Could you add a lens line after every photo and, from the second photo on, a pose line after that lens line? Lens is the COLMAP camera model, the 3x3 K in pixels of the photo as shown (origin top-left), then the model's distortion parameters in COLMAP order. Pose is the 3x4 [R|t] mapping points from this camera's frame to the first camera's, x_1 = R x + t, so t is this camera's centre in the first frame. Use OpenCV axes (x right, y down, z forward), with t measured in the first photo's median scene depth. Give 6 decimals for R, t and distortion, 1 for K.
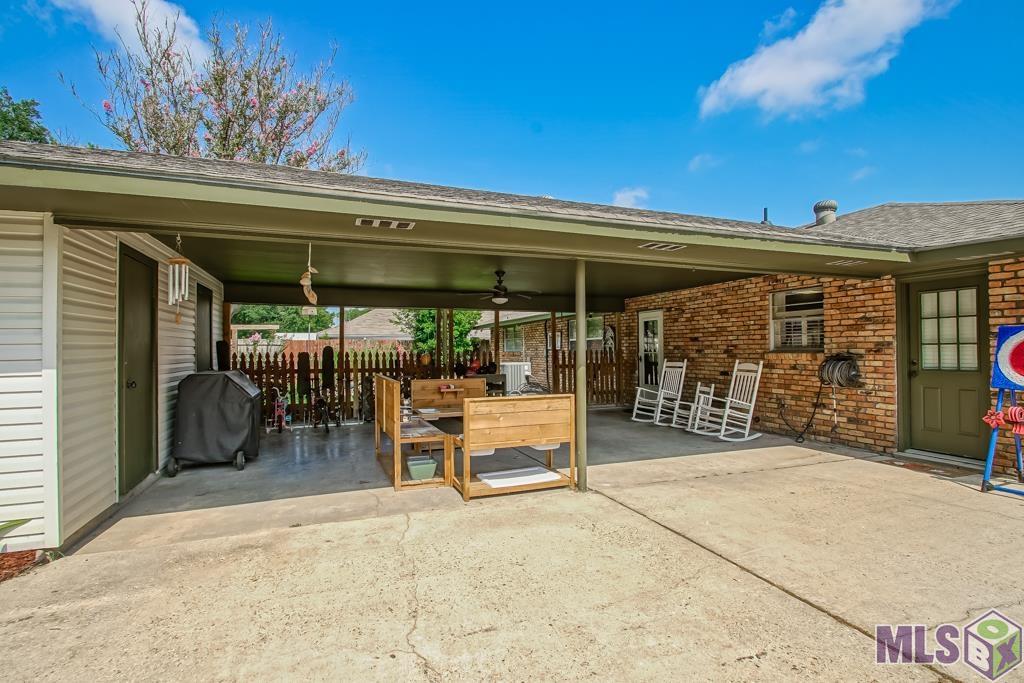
lens RADIAL K [[469.1, 0, 493.7], [0, 469.1, 352.0], [0, 0, 1]] dist [-0.001310, -0.000600]
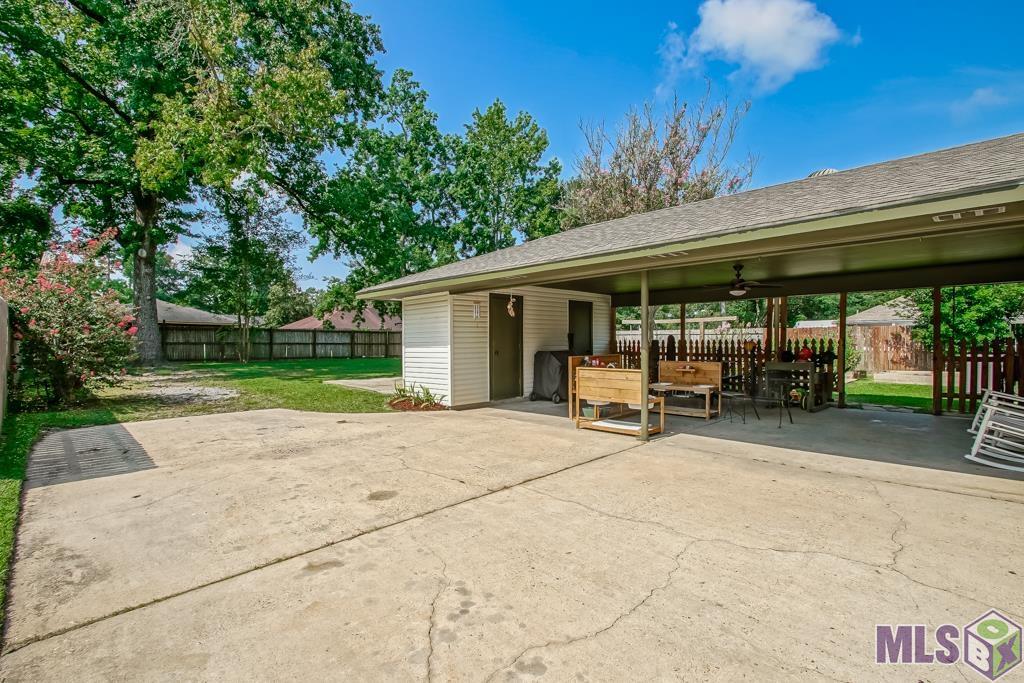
lens RADIAL K [[469.1, 0, 493.7], [0, 469.1, 352.0], [0, 0, 1]] dist [-0.001310, -0.000600]
pose [[0.396195, 0.023342, -0.917870, 1.301853], [-0.001329, 0.999690, 0.024849, 0.004735], [0.918165, -0.008625, 0.396104, 0.064338]]
